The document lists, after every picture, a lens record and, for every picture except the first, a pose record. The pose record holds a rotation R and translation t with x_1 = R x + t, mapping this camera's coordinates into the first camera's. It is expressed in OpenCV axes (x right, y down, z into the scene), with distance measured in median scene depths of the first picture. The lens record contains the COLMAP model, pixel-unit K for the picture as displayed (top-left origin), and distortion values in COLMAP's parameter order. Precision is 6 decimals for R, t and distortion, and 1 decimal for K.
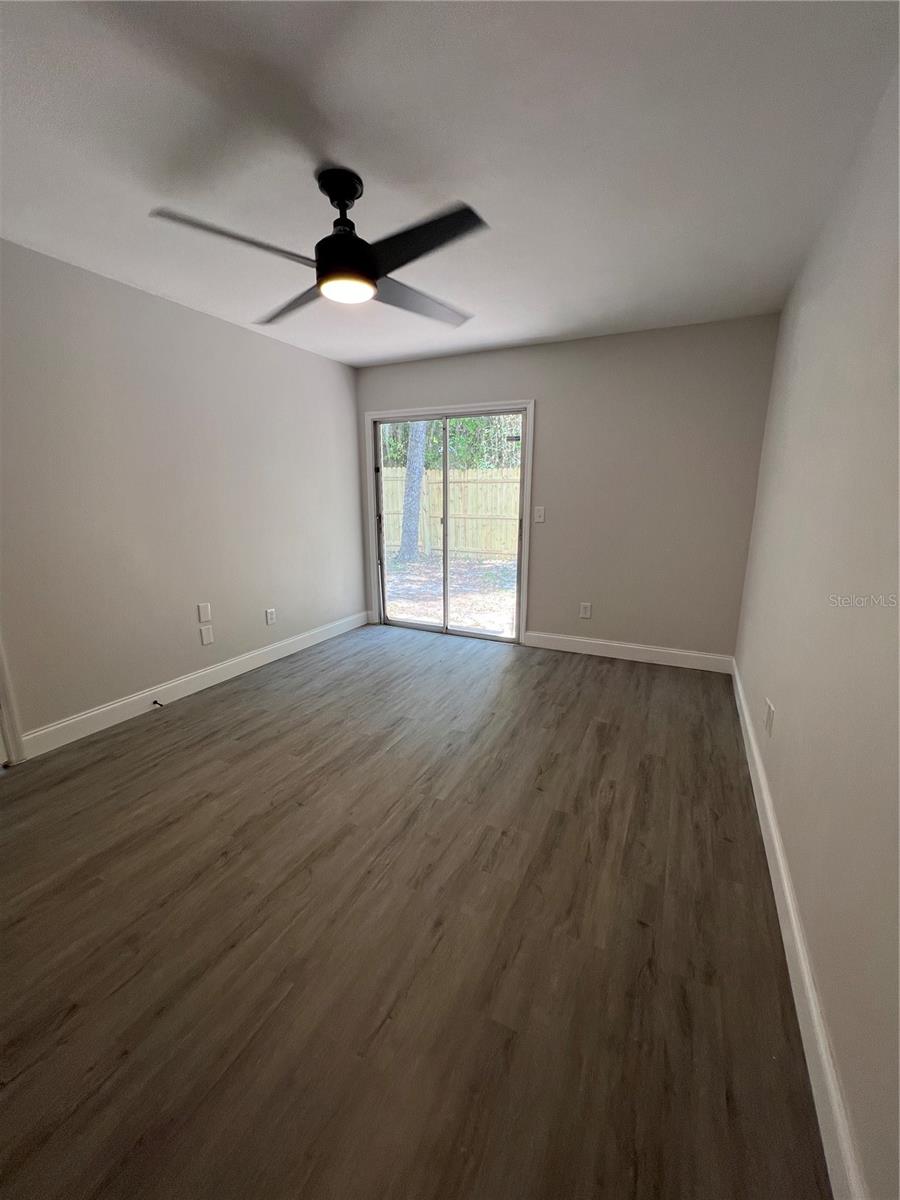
lens RADIAL K [[483.3, 0, 453.6], [0, 483.3, 600.1], [0, 0, 1]] dist [-0.001741, 0.000433]
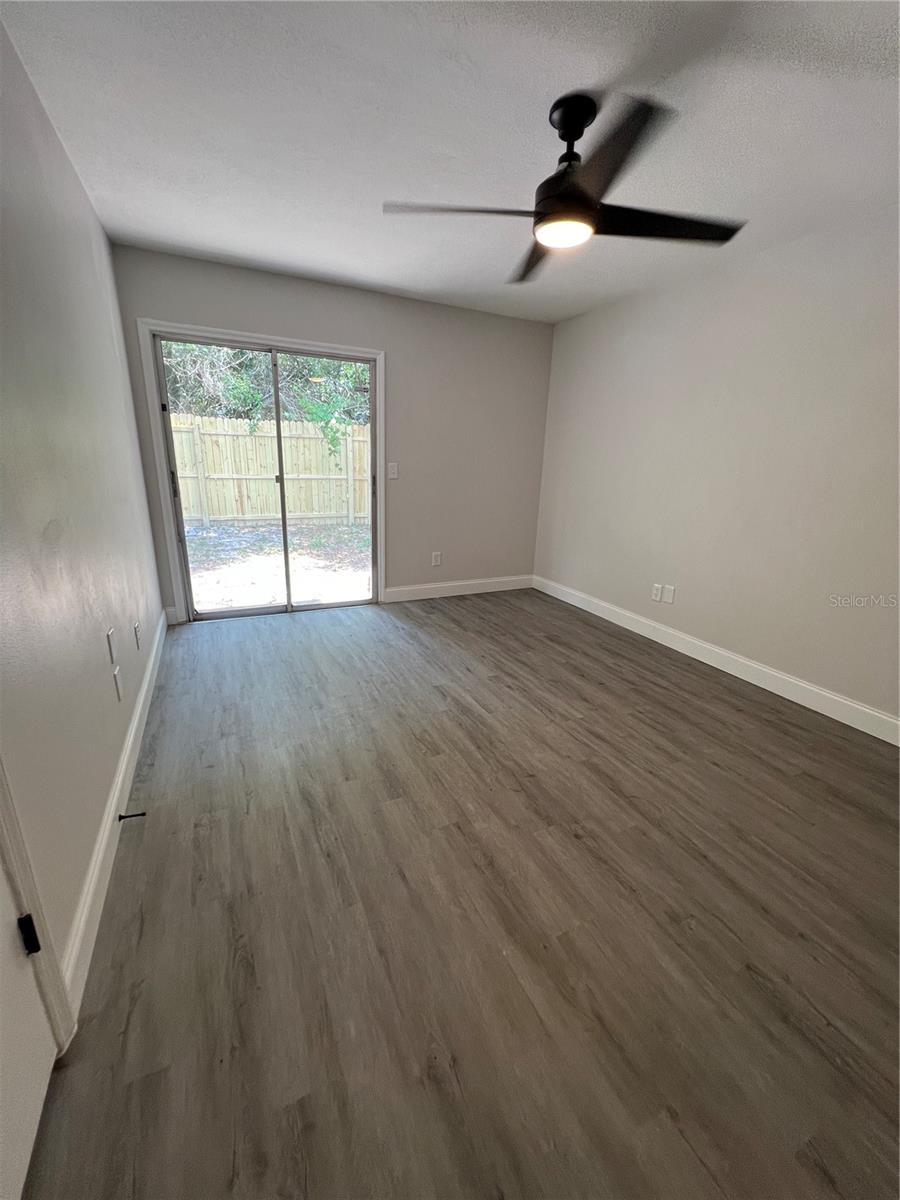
lens RADIAL K [[483.3, 0, 453.6], [0, 483.3, 600.1], [0, 0, 1]] dist [-0.001741, 0.000433]
pose [[0.620086, -0.205484, 0.757145, -0.687905], [0.139008, 0.978597, 0.151740, -0.059089], [-0.772120, 0.011157, 0.635378, 0.318637]]
